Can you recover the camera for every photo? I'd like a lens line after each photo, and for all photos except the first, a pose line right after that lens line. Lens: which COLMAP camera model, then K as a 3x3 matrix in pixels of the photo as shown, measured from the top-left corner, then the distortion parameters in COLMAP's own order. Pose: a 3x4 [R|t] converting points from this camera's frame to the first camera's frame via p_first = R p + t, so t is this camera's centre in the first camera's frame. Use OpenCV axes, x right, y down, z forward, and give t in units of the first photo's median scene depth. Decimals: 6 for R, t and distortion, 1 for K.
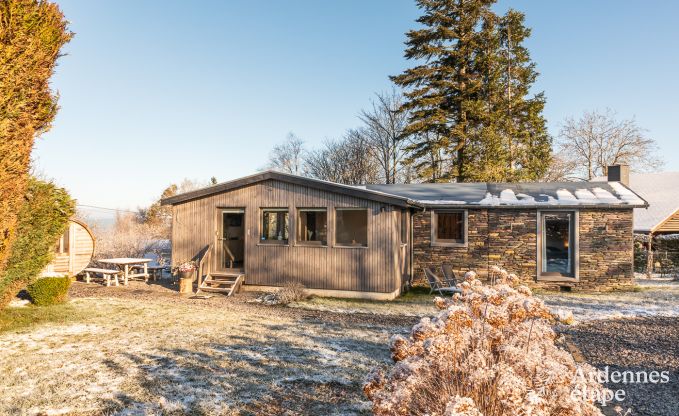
lens RADIAL K [[465.0, 0, 339.5], [0, 465.0, 208.0], [0, 0, 1]] dist [0.022439, 0.001049]
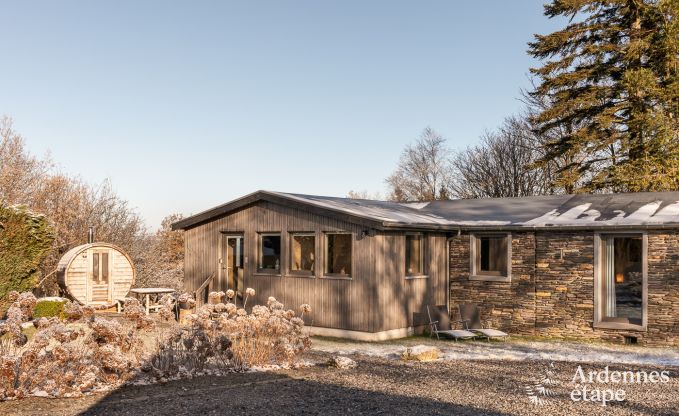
lens RADIAL K [[678.2, 0, 339.3], [0, 678.2, 229.6], [0, 0, 1]] dist [0.005190, 0.008977]
pose [[0.934434, -0.010360, -0.355987, 0.423940], [0.010132, 0.999946, -0.002506, -0.001021], [0.355993, -0.001266, 0.934488, -0.142232]]
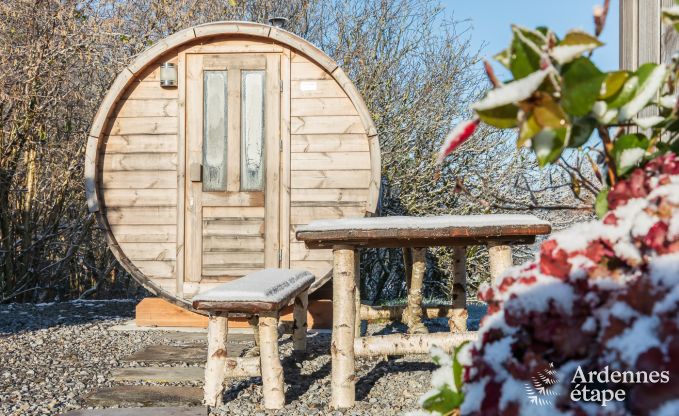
lens RADIAL K [[781.7, 0, 339.5], [0, 781.7, 208.0], [0, 0, 1]] dist [0.001681, 0.002744]
pose [[0.630131, -0.015237, -0.776339, -0.334723], [0.023097, 0.999733, -0.000874, 0.125145], [0.776145, -0.017381, 0.630315, 0.966897]]
